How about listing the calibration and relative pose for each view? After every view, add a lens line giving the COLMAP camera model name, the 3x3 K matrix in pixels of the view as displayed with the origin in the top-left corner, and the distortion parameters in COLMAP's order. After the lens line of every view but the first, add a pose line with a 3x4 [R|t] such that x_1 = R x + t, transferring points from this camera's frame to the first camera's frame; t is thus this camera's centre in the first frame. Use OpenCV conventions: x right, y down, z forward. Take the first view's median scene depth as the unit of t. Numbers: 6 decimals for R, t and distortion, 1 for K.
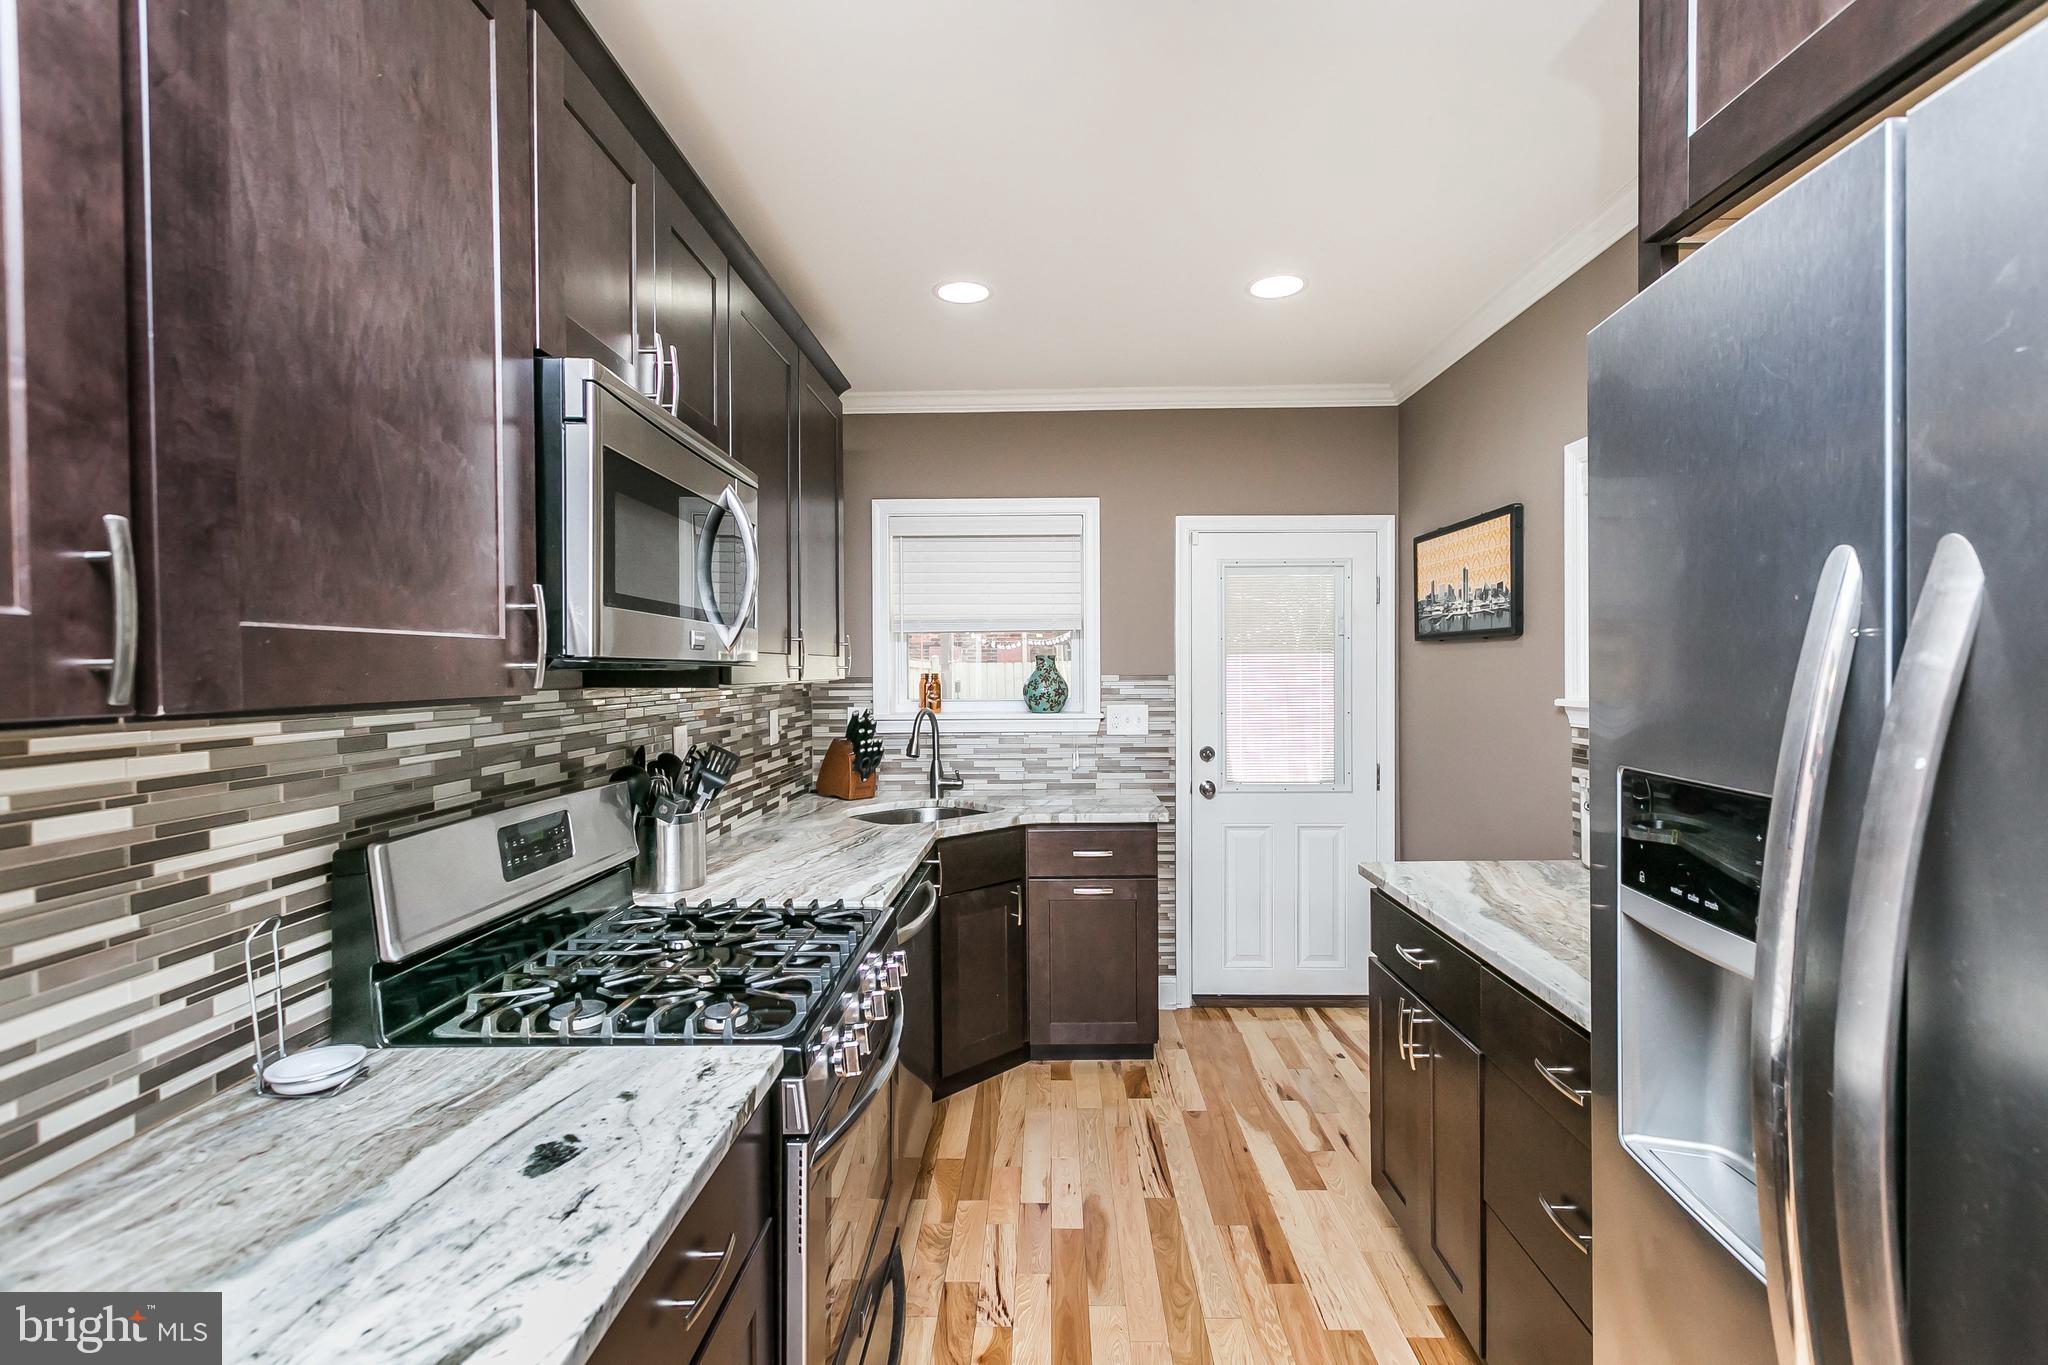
lens RADIAL K [[938.8, 0, 1033.6], [0, 938.8, 686.8], [0, 0, 1]] dist [0.004524, 0.000015]
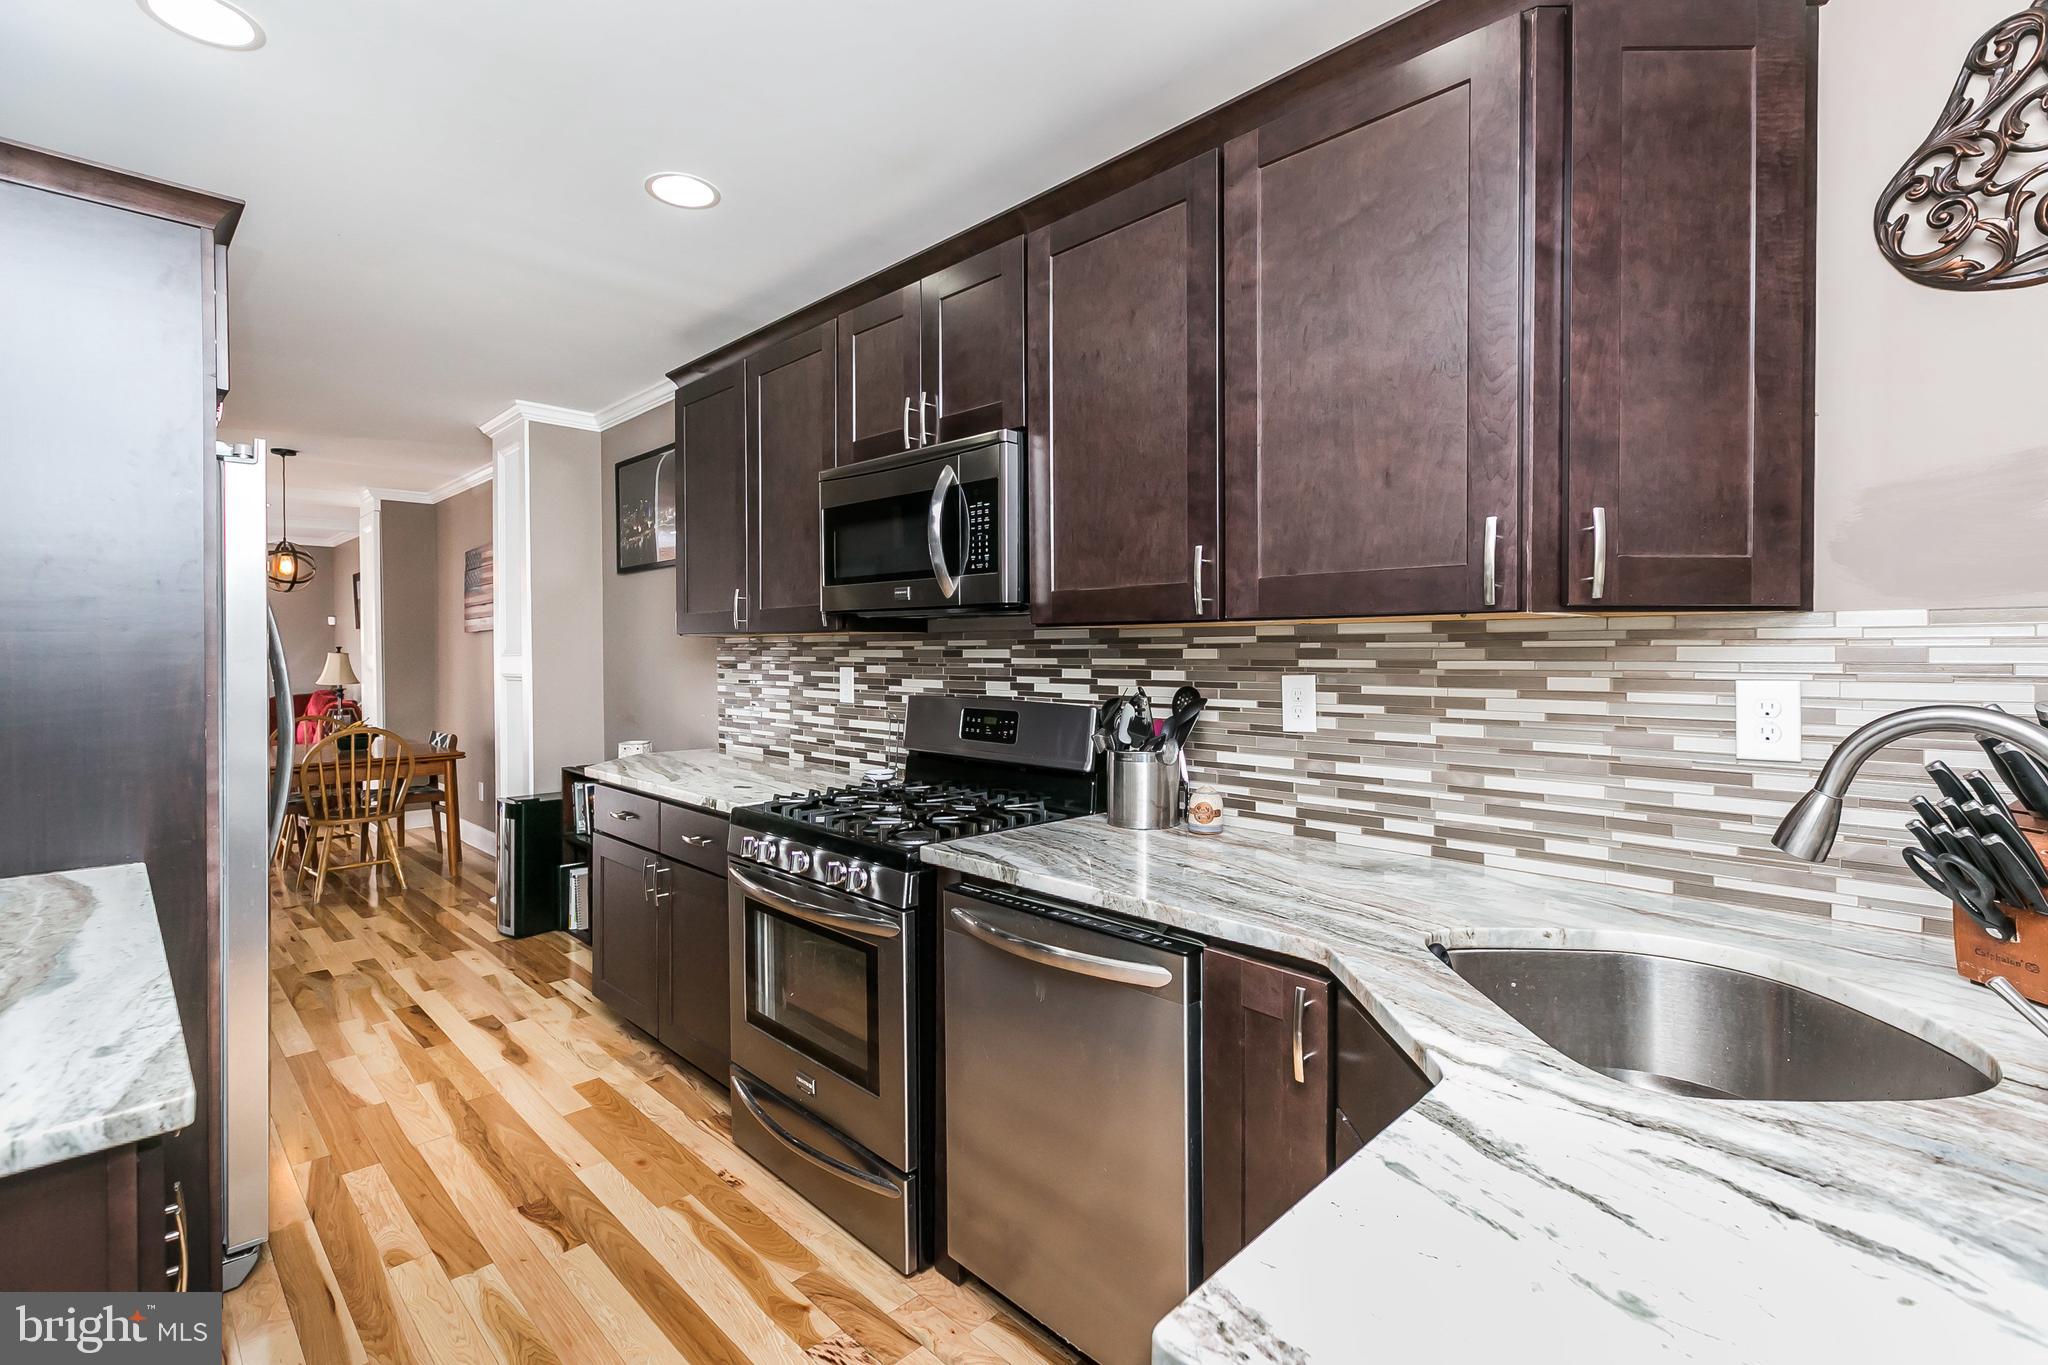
lens RADIAL K [[938.8, 0, 1048.7], [0, 938.8, 653.2], [0, 0, 1]] dist [0.004524, 0.000015]
pose [[-0.685072, 0.022627, -0.728124, 0.260512], [0.001182, 0.999551, 0.029950, -0.001219], [0.728475, 0.019658, -0.684791, 1.017984]]
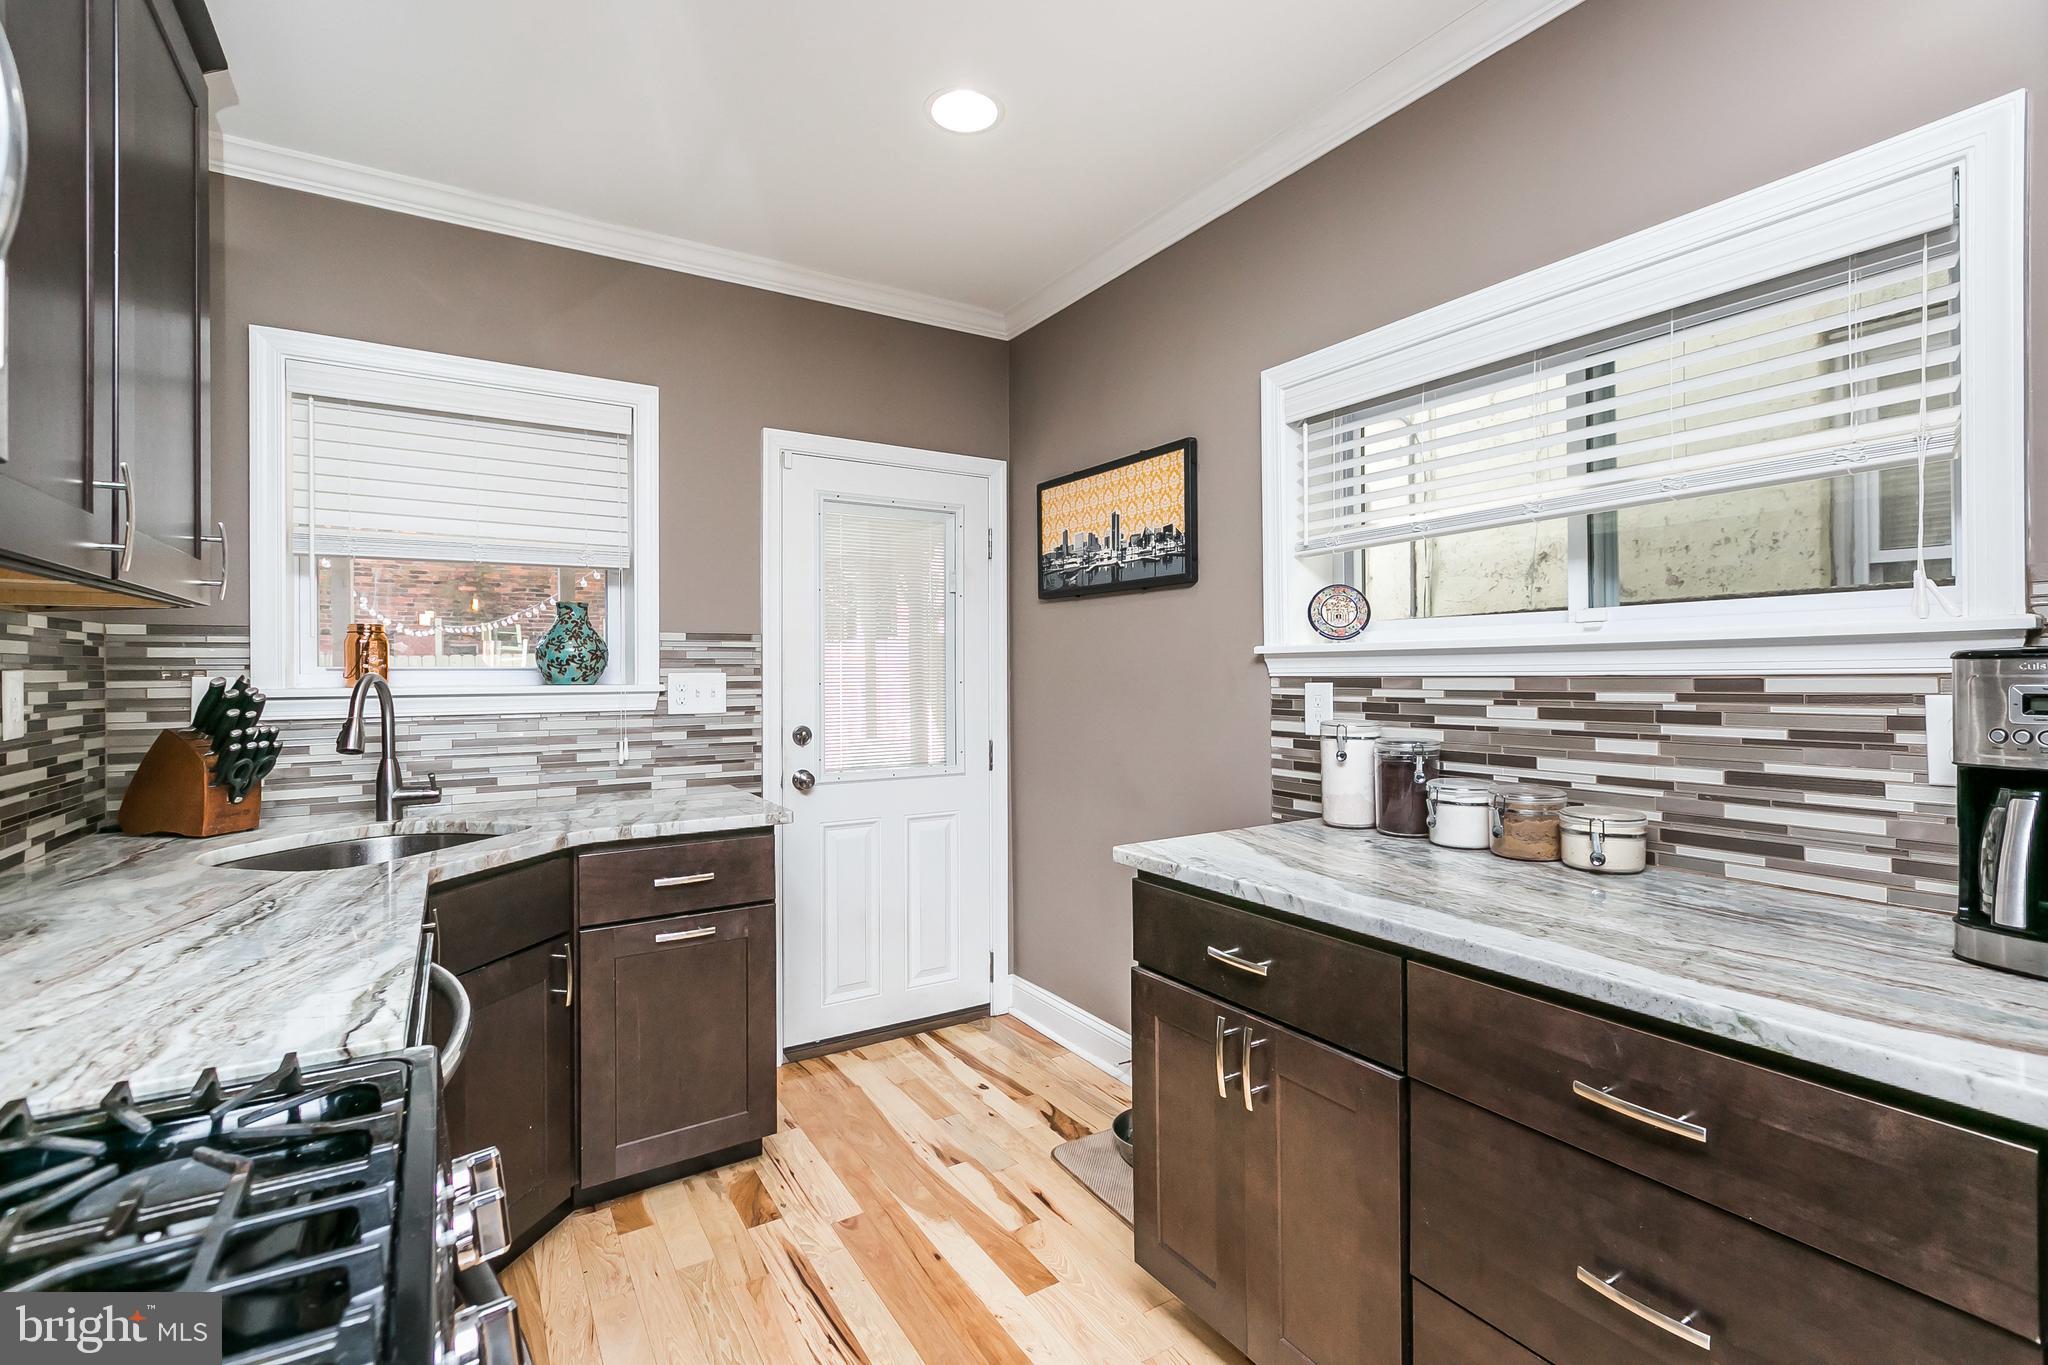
lens RADIAL K [[938.8, 0, 1041.6], [0, 938.8, 667.6], [0, 0, 1]] dist [0.004524, 0.000015]
pose [[0.836583, 0.002647, 0.547834, -0.088008], [0.011038, 0.999704, -0.021686, 0.038136], [-0.547730, 0.024189, 0.836306, 0.260162]]
